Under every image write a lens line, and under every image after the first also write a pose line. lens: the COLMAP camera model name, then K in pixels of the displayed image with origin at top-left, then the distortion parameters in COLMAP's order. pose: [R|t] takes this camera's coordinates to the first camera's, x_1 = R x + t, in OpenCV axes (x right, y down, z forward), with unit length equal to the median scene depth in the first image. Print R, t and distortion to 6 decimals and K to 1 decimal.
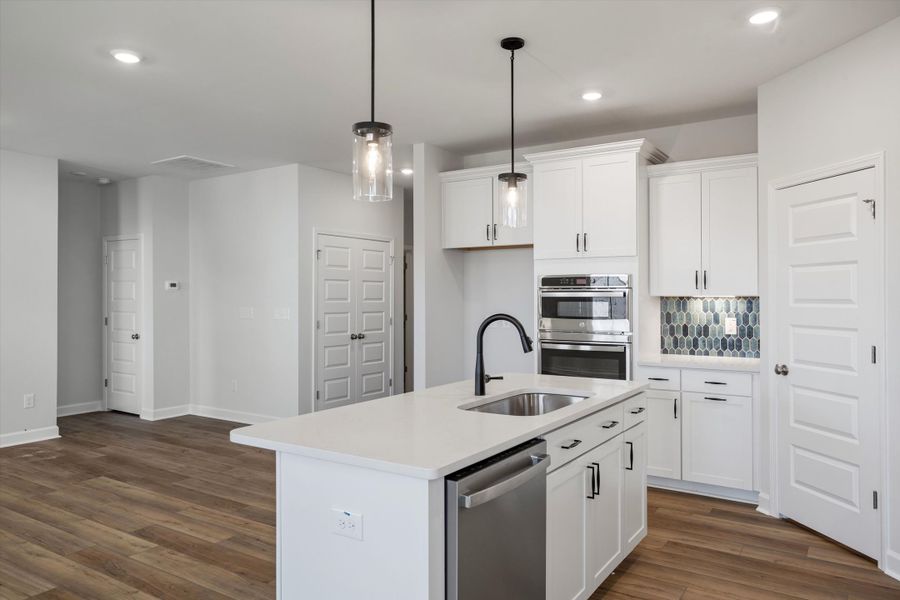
lens RADIAL K [[622.3, 0, 450.0], [0, 622.3, 300.0], [0, 0, 1]] dist [0.006824, 0.005946]
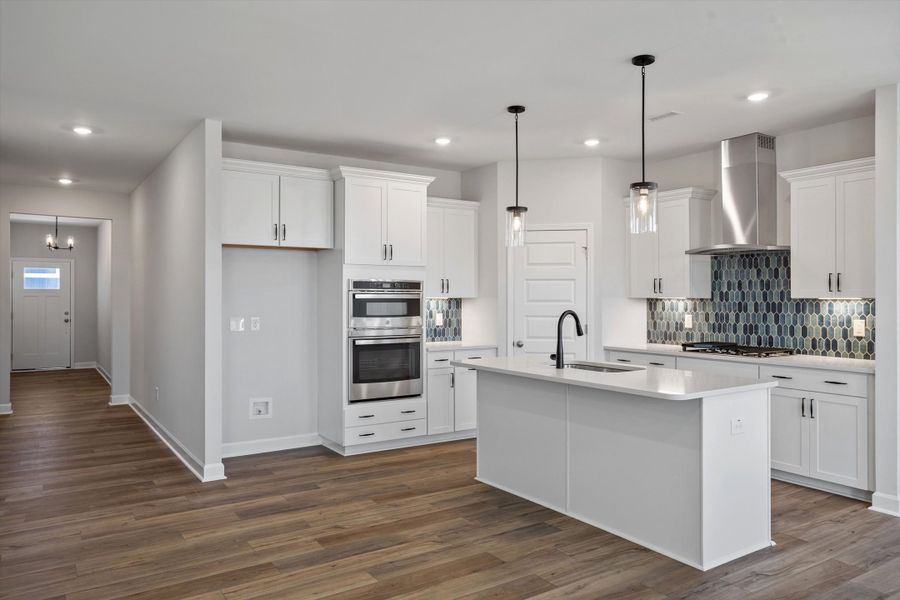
lens RADIAL K [[648.2, 0, 450.0], [0, 648.2, 300.0], [0, 0, 1]] dist [-0.016010, 0.036029]
pose [[0.391809, -0.002493, 0.920043, -0.950010], [0.004237, 0.999991, 0.000905, -0.003002], [-0.920037, 0.003543, 0.391816, 0.449561]]
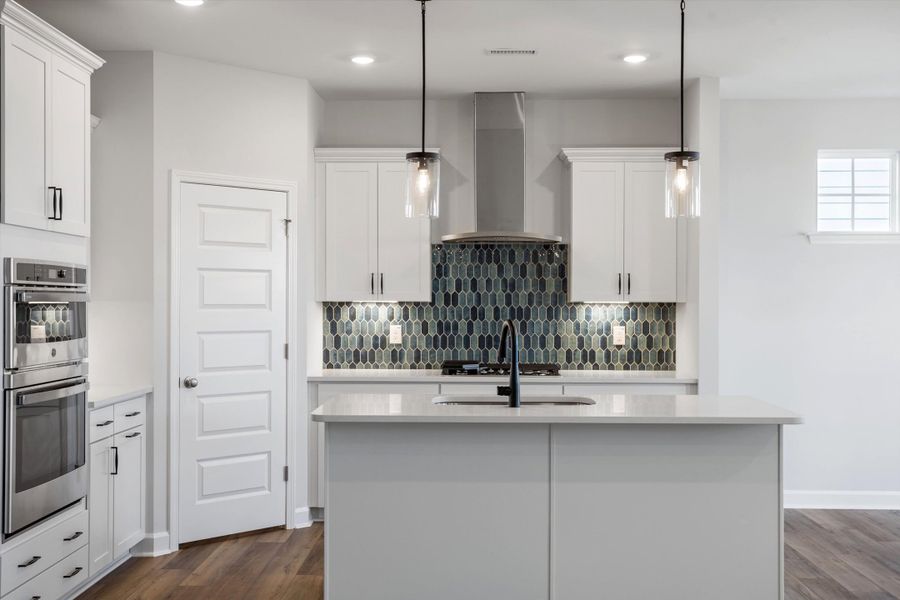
lens RADIAL K [[988.0, 0, 450.0], [0, 988.0, 300.0], [0, 0, 1]] dist [-0.006632, 0.017214]
pose [[-0.531219, 0.001427, 0.847233, -0.788212], [0.002905, 0.999996, 0.000138, -0.006149], [-0.847229, 0.002535, -0.531221, 1.277642]]
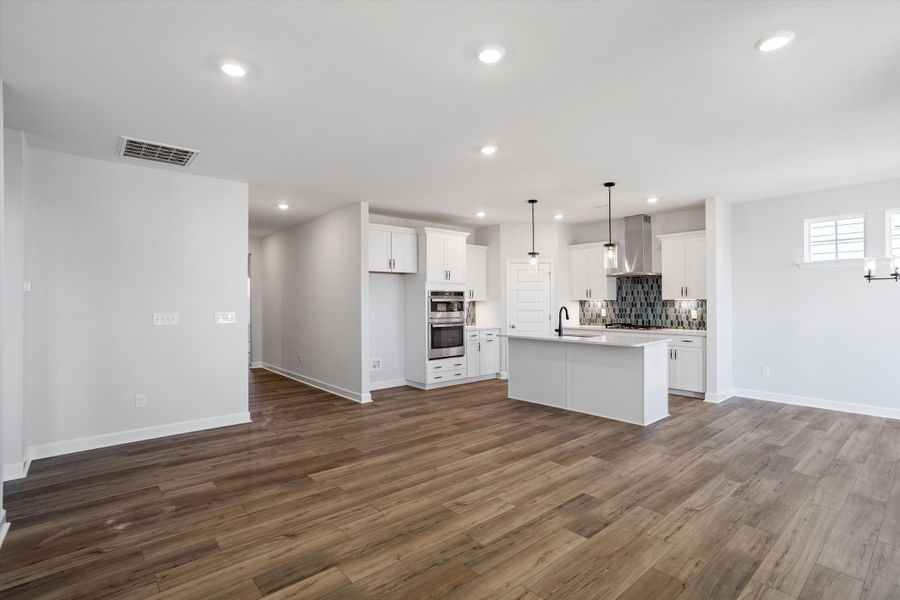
lens RADIAL K [[440.6, 0, 450.0], [0, 440.6, 300.0], [0, 0, 1]] dist [-0.028613, 0.000229]
pose [[0.268646, 0.003425, 0.963233, -1.329638], [0.009854, 0.999932, -0.006304, 0.000815], [-0.963189, 0.011186, 0.268594, 0.648202]]
